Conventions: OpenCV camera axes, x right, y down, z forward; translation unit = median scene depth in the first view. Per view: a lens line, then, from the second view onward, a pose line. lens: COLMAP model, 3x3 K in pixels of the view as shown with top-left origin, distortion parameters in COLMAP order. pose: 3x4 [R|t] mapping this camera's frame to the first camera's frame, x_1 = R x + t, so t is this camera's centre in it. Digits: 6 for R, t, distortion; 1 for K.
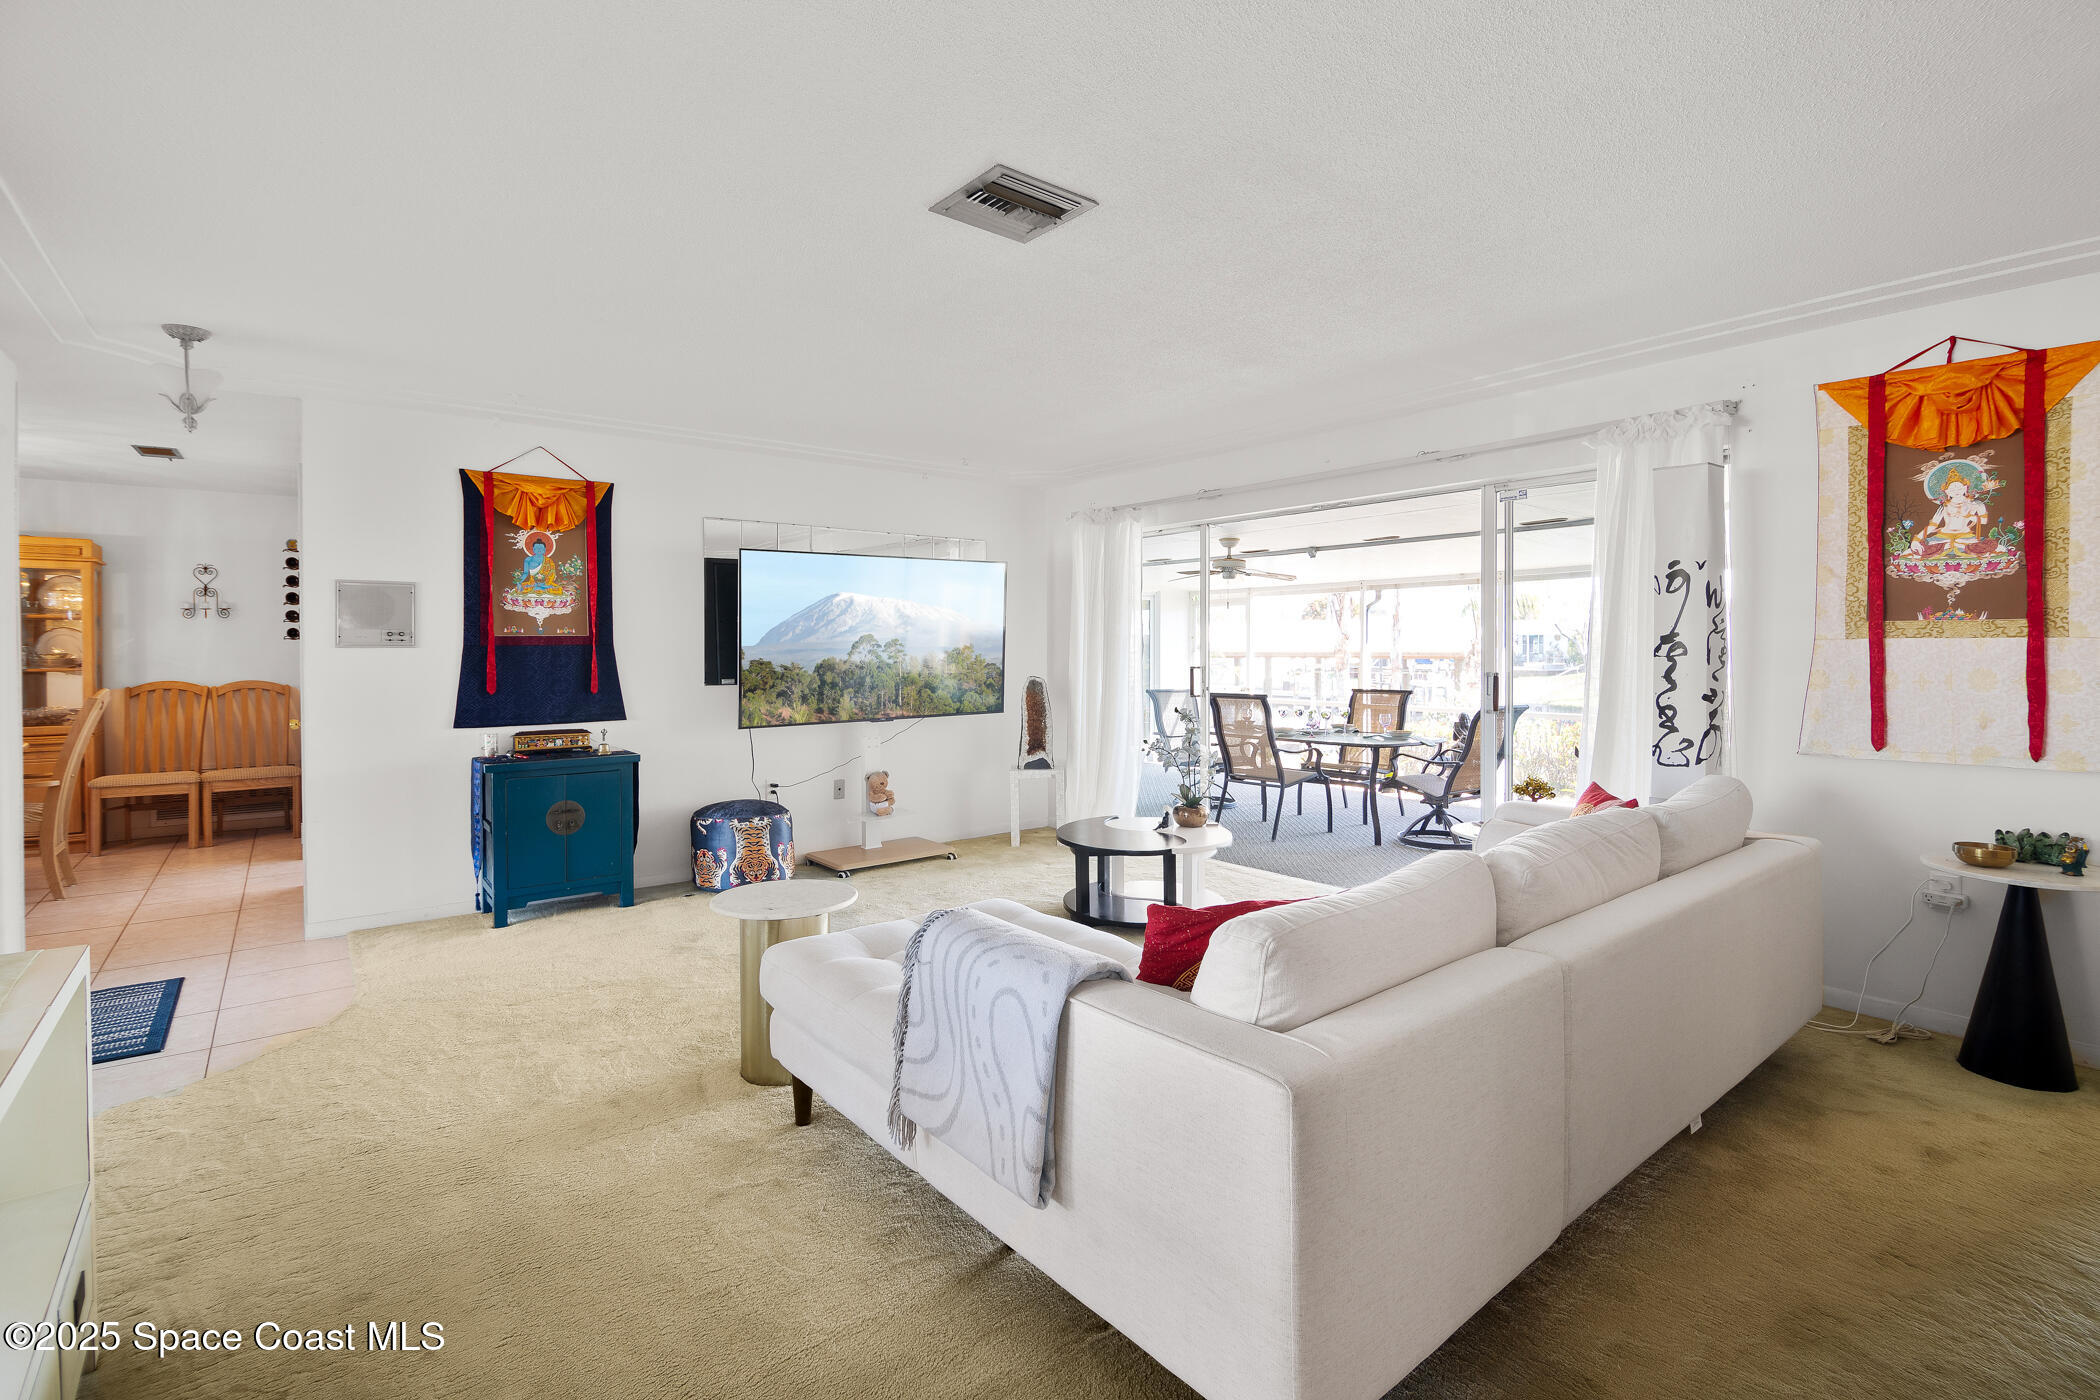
lens RADIAL K [[960.7, 0, 1063.3], [0, 960.7, 650.6], [0, 0, 1]] dist [-0.003043, -0.000352]
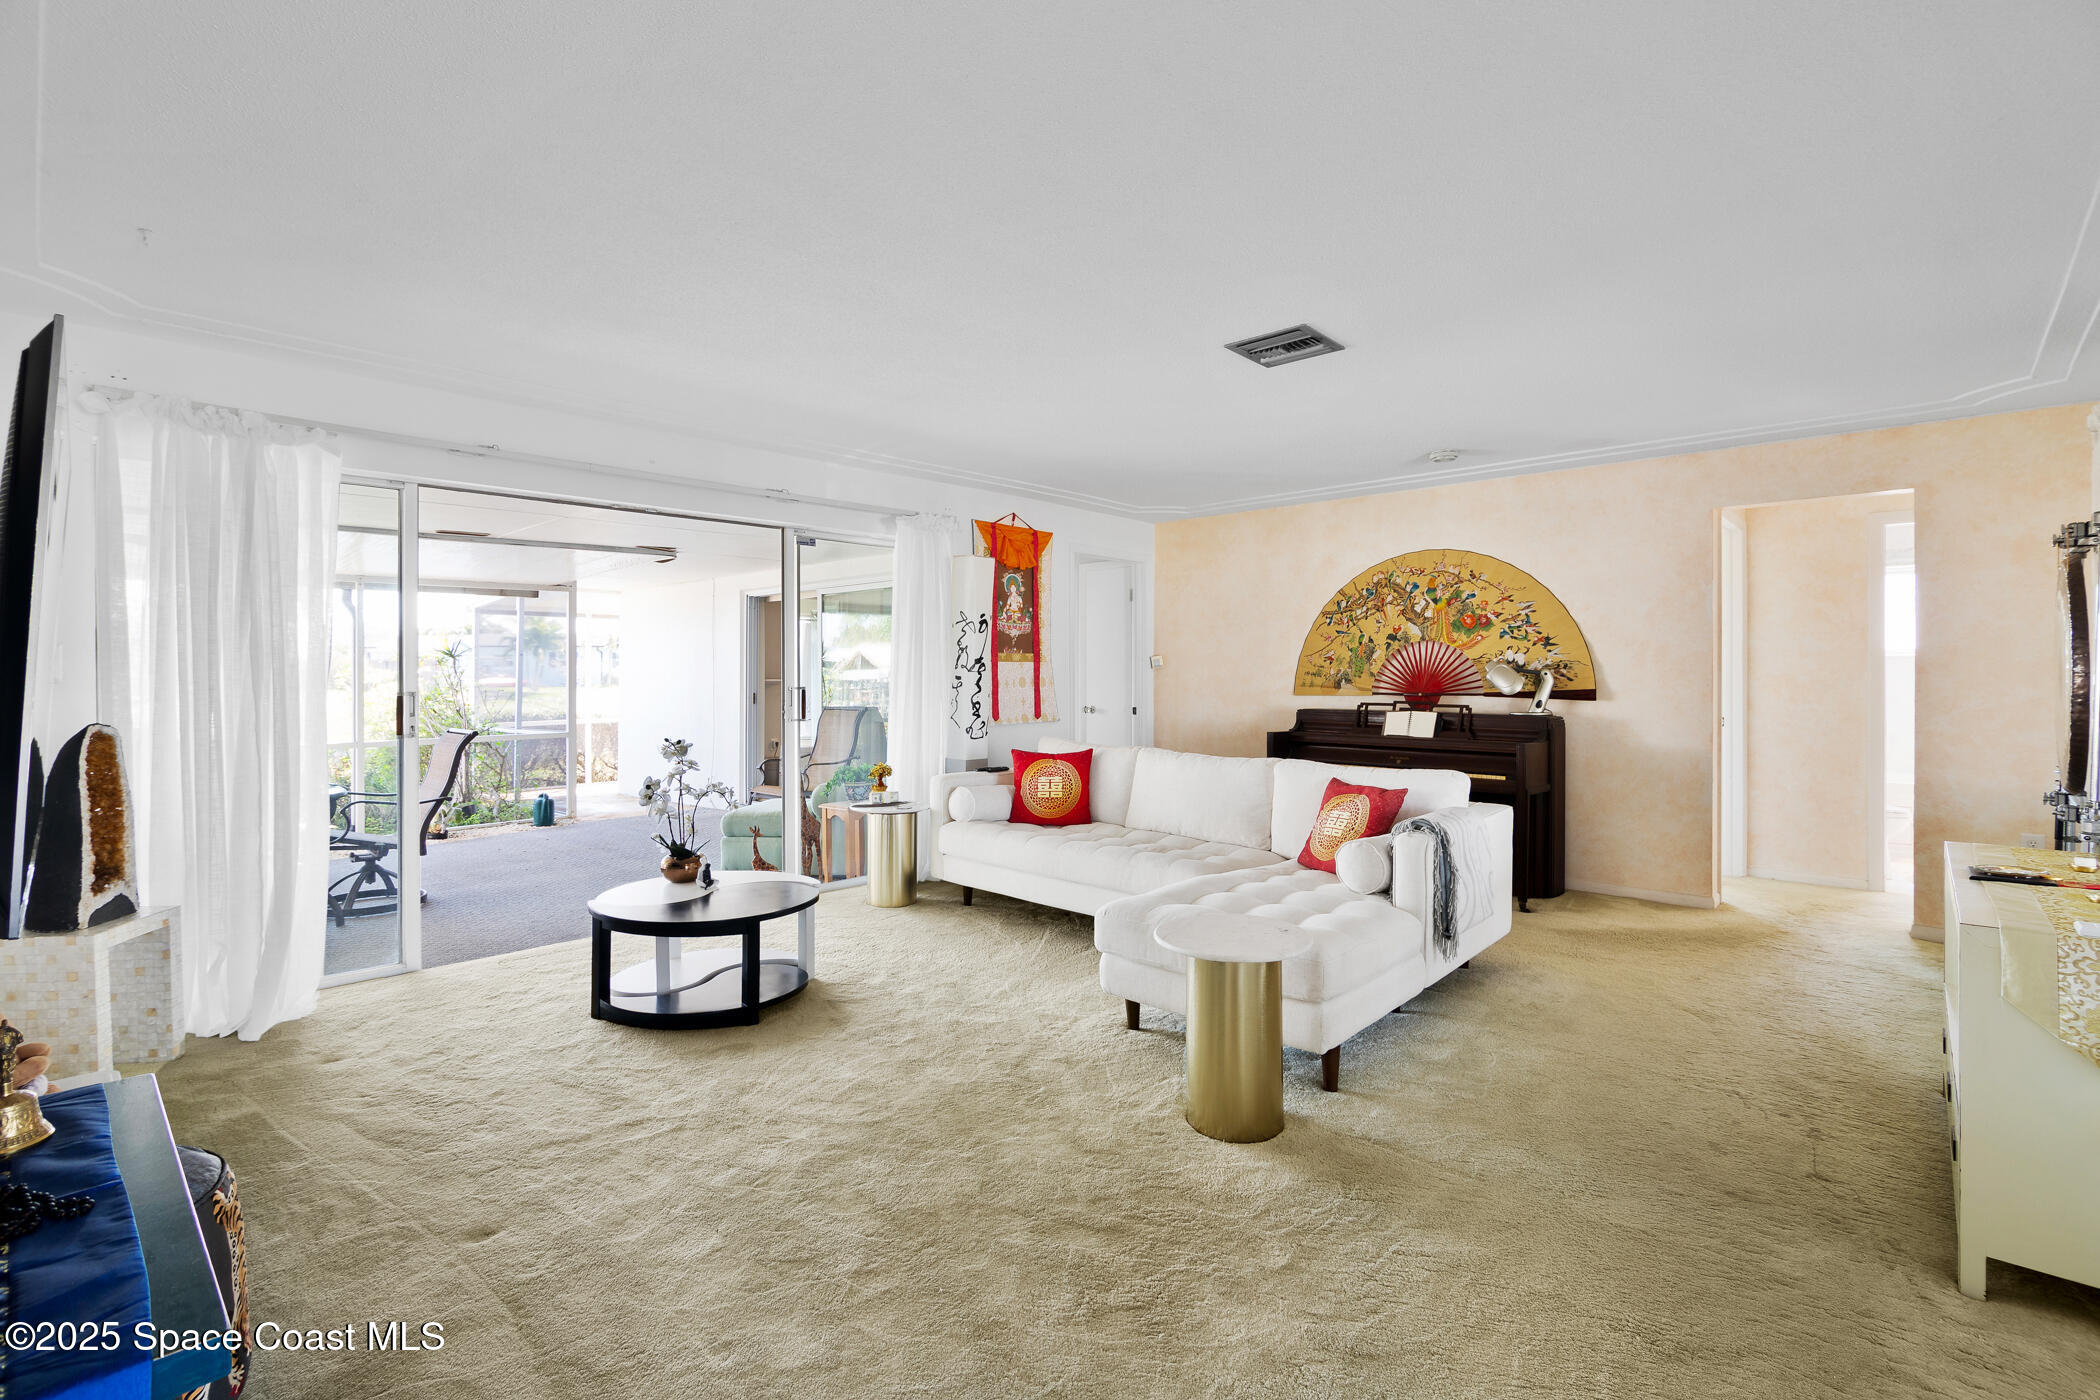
lens RADIAL K [[960.7, 0, 1051.7], [0, 960.7, 679.5], [0, 0, 1]] dist [-0.003043, -0.000352]
pose [[-0.138380, -0.012024, 0.990306, -1.070377], [0.000639, 0.999925, 0.012230, -0.000684], [-0.990379, 0.002325, -0.138362, 1.168838]]
